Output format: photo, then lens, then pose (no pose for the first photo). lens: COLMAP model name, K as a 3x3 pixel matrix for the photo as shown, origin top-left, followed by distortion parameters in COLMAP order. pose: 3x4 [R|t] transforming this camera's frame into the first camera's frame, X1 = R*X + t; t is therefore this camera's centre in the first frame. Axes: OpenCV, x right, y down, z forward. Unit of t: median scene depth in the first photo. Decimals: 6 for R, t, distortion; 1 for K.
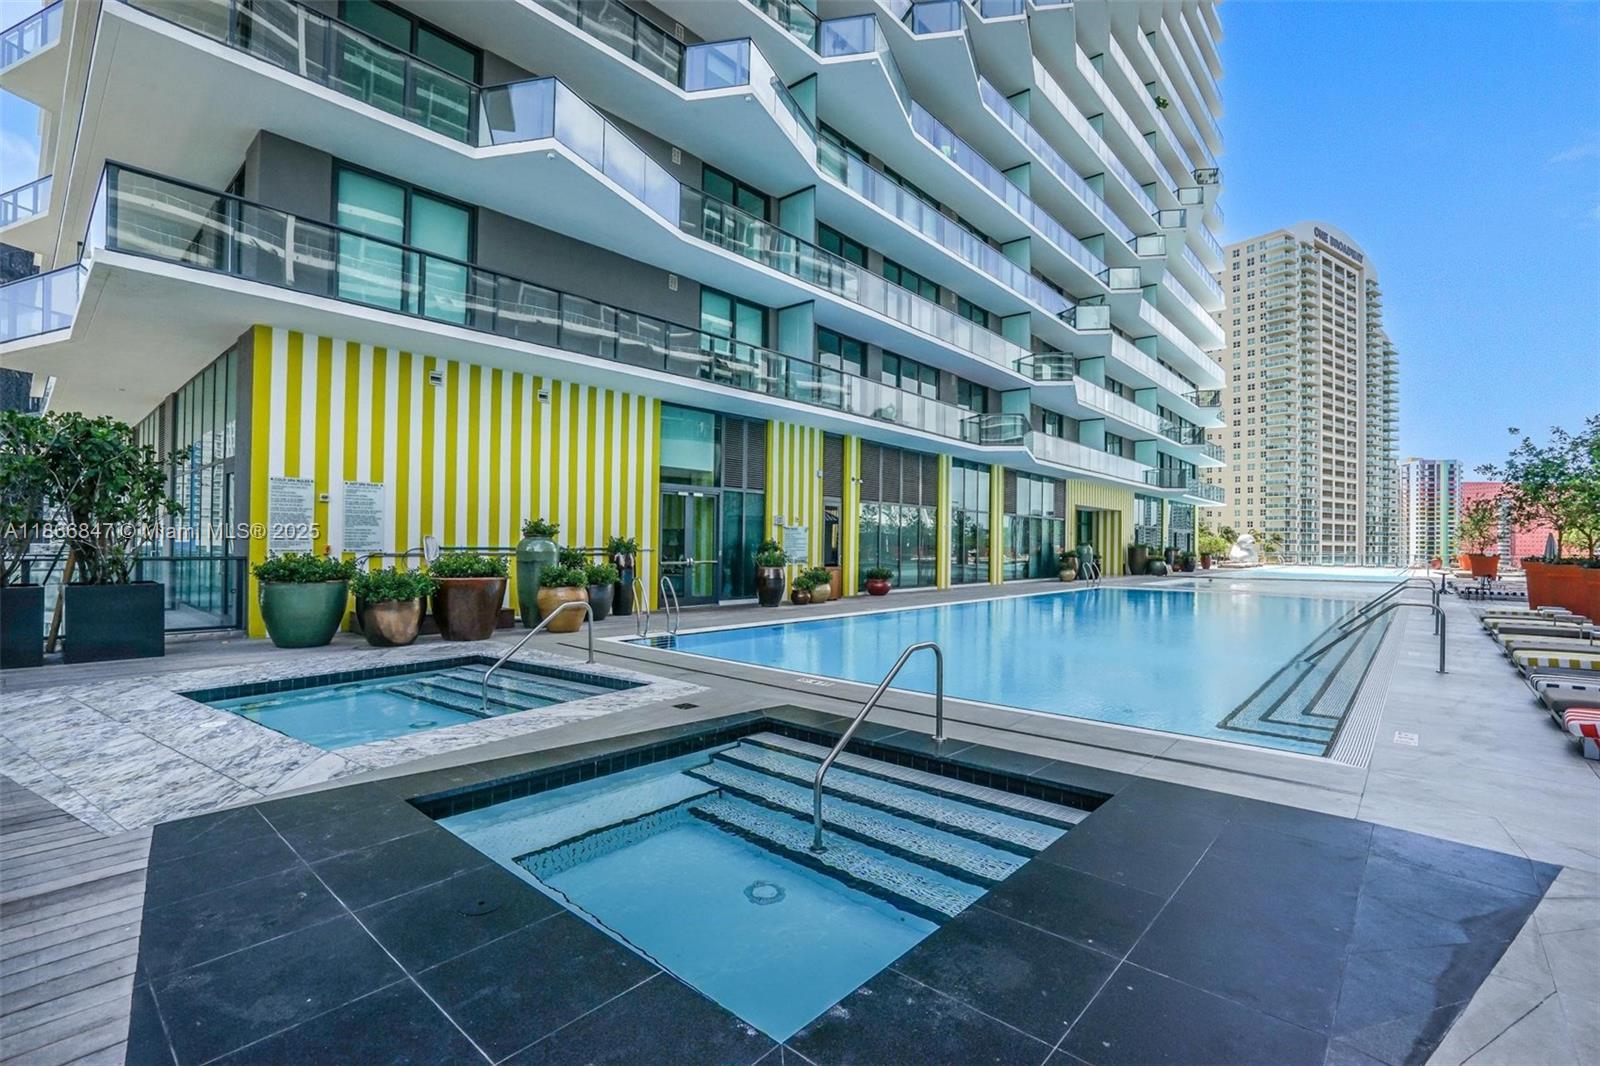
lens RADIAL K [[744.2, 0, 800.0], [0, 744.2, 533.0], [0, 0, 1]] dist [-0.047273, 0.000309]
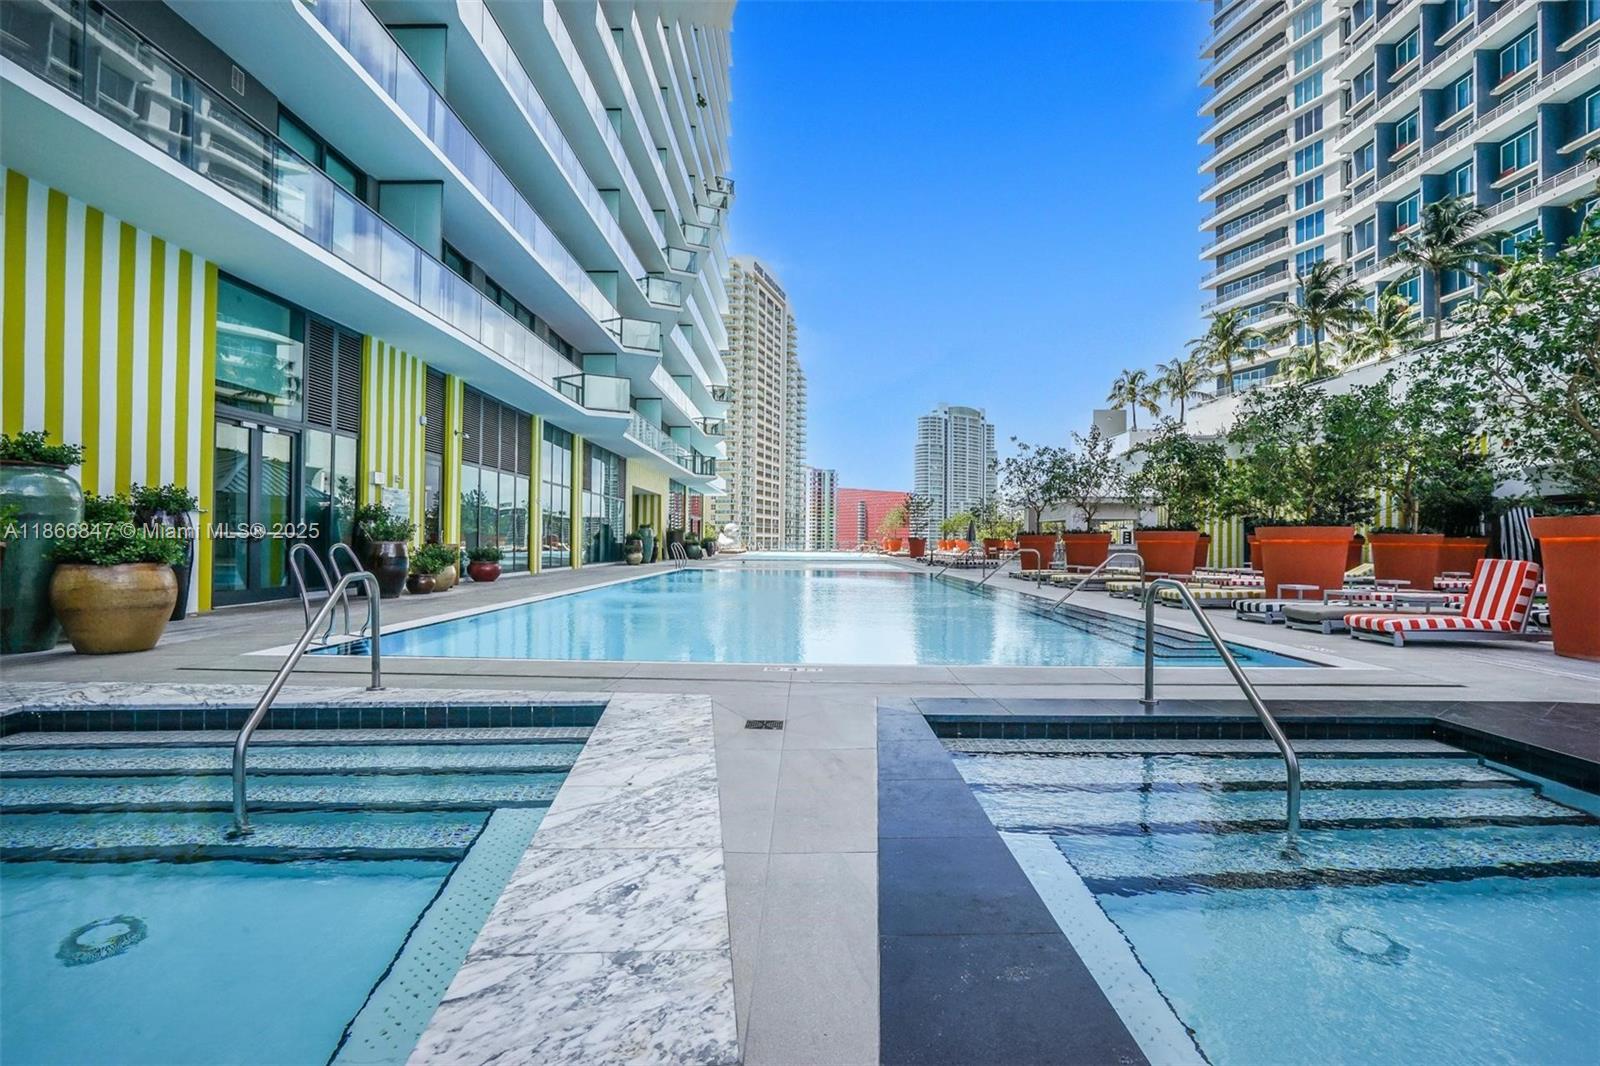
lens RADIAL K [[763.0, 0, 800.0], [0, 763.0, 533.0], [0, 0, 1]] dist [-0.021554, 0.000756]
pose [[0.771850, -0.000822, 0.635804, -0.185523], [-0.005683, 0.999950, 0.008191, 0.028226], [-0.635779, -0.009935, 0.771807, 0.186919]]
